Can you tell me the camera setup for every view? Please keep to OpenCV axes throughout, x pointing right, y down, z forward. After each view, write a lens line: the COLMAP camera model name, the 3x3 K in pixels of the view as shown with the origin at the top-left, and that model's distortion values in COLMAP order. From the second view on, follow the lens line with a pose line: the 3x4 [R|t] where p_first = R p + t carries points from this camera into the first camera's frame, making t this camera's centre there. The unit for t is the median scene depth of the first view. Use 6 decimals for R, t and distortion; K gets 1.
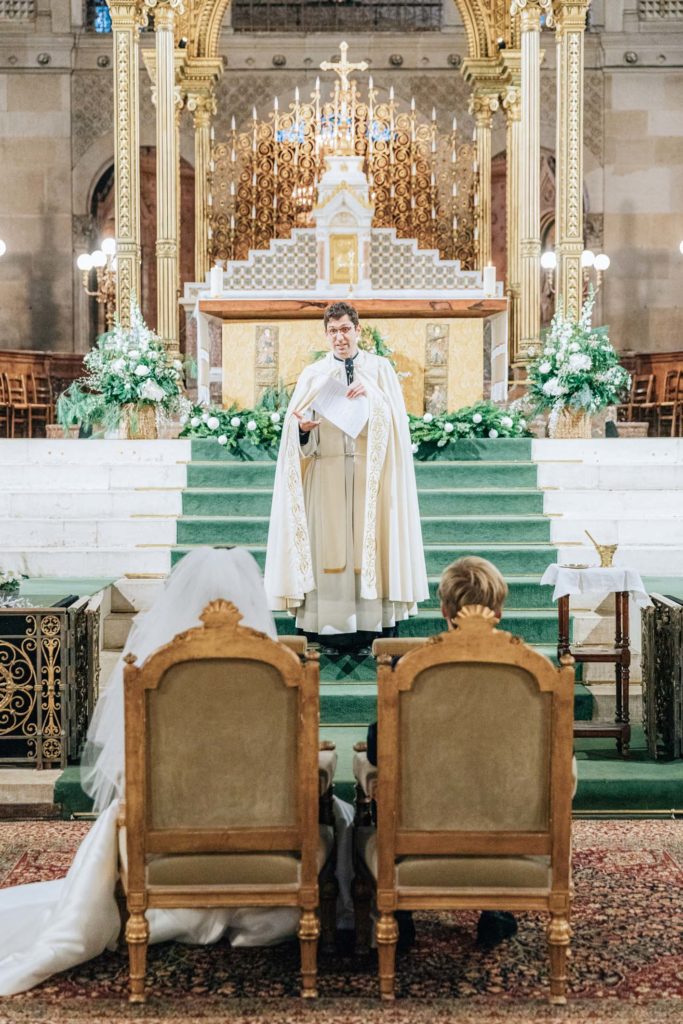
lens RADIAL K [[1981.1, 0, 339.3], [0, 1981.1, 509.6], [0, 0, 1]] dist [-0.080527, 0.000000]
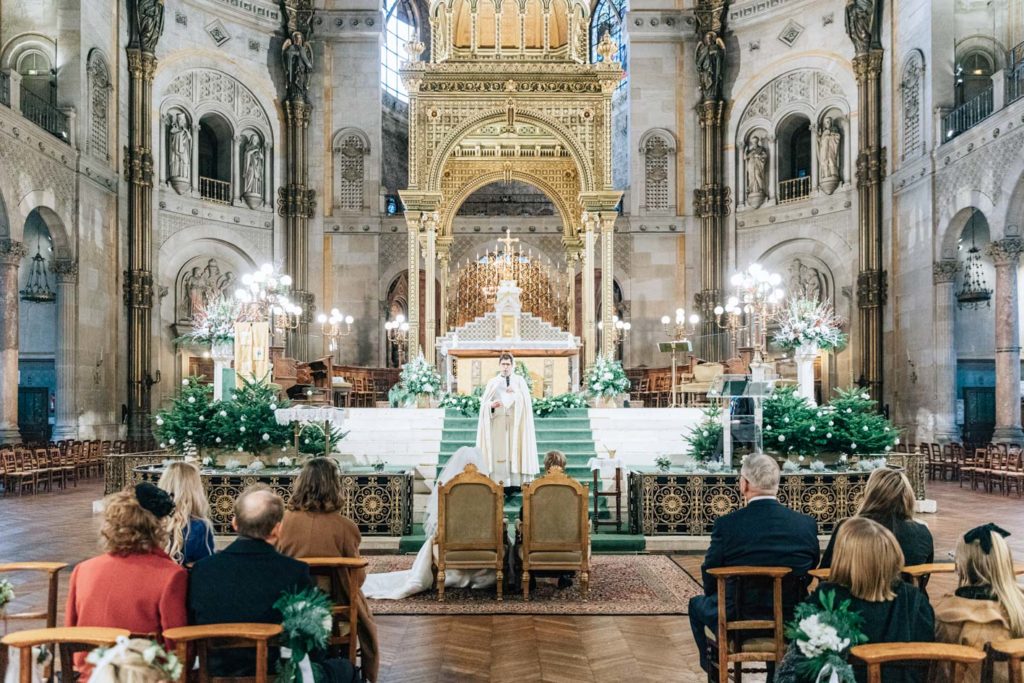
lens RADIAL K [[1981.1, 0, 510.6], [0, 1981.1, 341.1], [0, 0, 1]] dist [-0.080527, 0.000000]
pose [[0.999926, 0.001603, 0.012085, -0.024686], [-0.000819, 0.997910, -0.064620, 0.037157], [-0.012163, 0.064606, 0.997837, -1.366945]]
